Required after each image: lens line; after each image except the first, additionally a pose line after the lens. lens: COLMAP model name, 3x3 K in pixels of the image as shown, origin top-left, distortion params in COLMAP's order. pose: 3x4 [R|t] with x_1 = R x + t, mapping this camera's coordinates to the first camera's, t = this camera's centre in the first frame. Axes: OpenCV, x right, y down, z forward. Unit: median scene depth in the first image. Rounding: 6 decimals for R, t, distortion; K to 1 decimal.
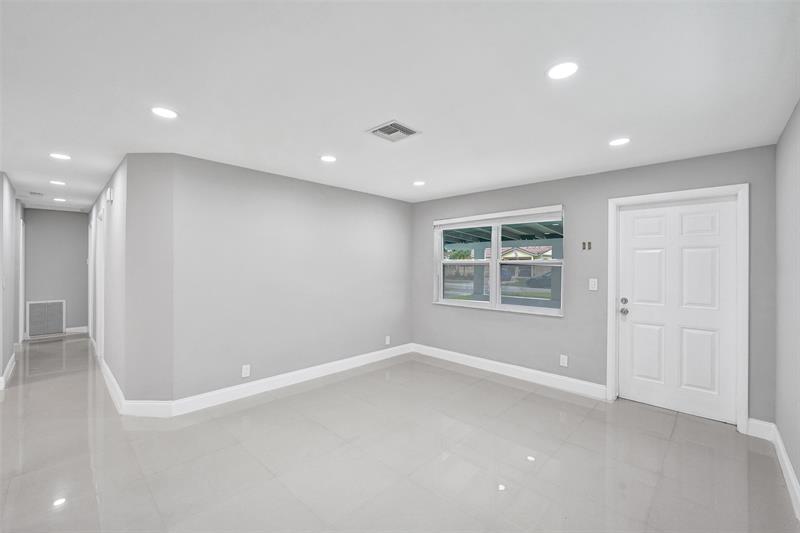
lens RADIAL K [[339.0, 0, 400.0], [0, 339.0, 266.5], [0, 0, 1]] dist [0.014133, 0.000333]
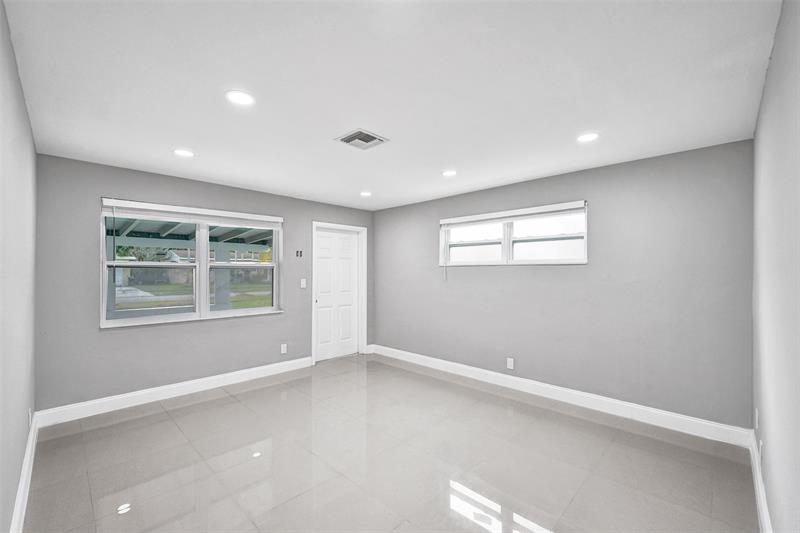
lens RADIAL K [[340.7, 0, 400.1], [0, 340.7, 271.8], [0, 0, 1]] dist [0.000479, 0.000461]
pose [[0.012973, -0.007714, 0.999886, -0.699125], [0.000234, 0.999970, 0.007711, -0.002122], [-0.999916, 0.000134, 0.012974, 0.572370]]
